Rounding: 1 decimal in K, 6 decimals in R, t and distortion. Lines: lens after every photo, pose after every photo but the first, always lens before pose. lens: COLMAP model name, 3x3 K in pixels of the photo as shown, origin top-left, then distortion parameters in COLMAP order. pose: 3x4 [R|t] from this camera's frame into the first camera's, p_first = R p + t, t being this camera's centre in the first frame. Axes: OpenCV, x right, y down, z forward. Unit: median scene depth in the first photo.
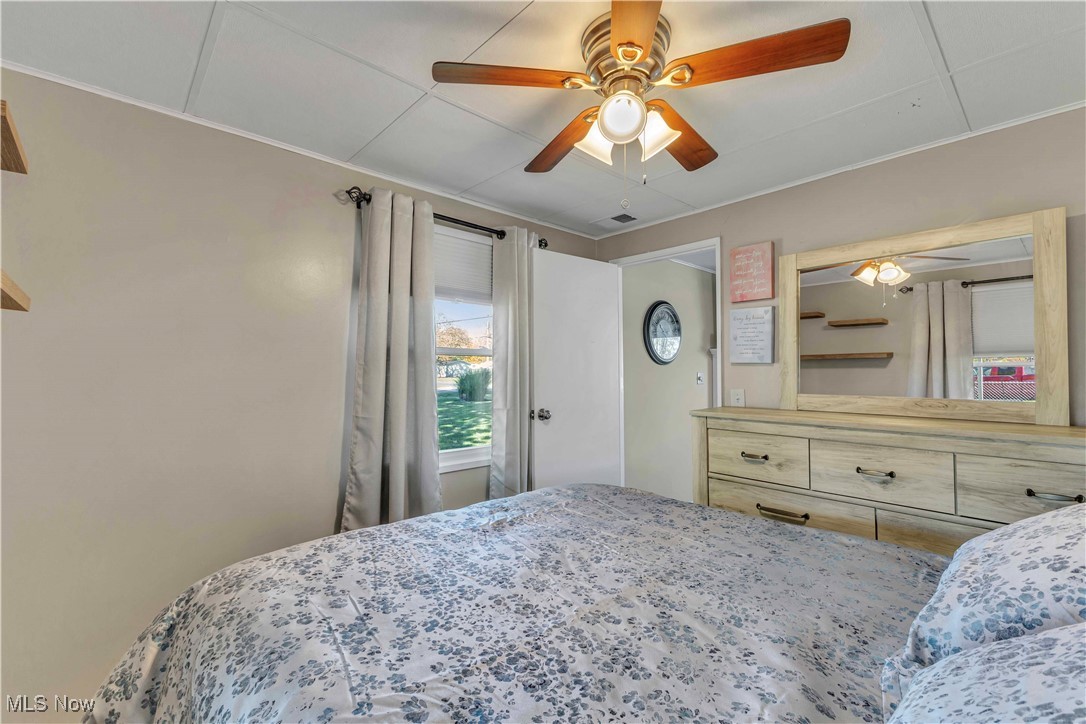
lens RADIAL K [[477.3, 0, 543.9], [0, 477.3, 362.7], [0, 0, 1]] dist [0.009634, -0.000124]
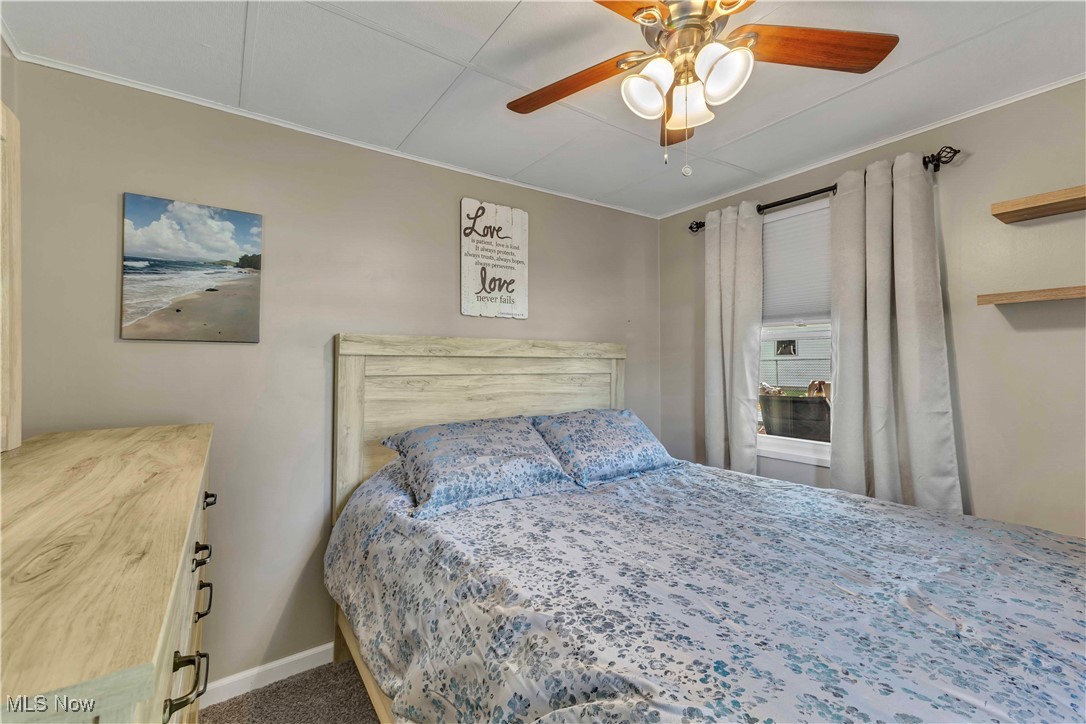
lens RADIAL K [[477.3, 0, 543.2], [0, 477.3, 360.2], [0, 0, 1]] dist [0.009634, -0.000124]
pose [[-0.988429, -0.005398, 0.151588, -0.311610], [-0.011251, 0.999223, -0.037781, 0.084292], [-0.151266, -0.039049, -0.987721, 1.996206]]
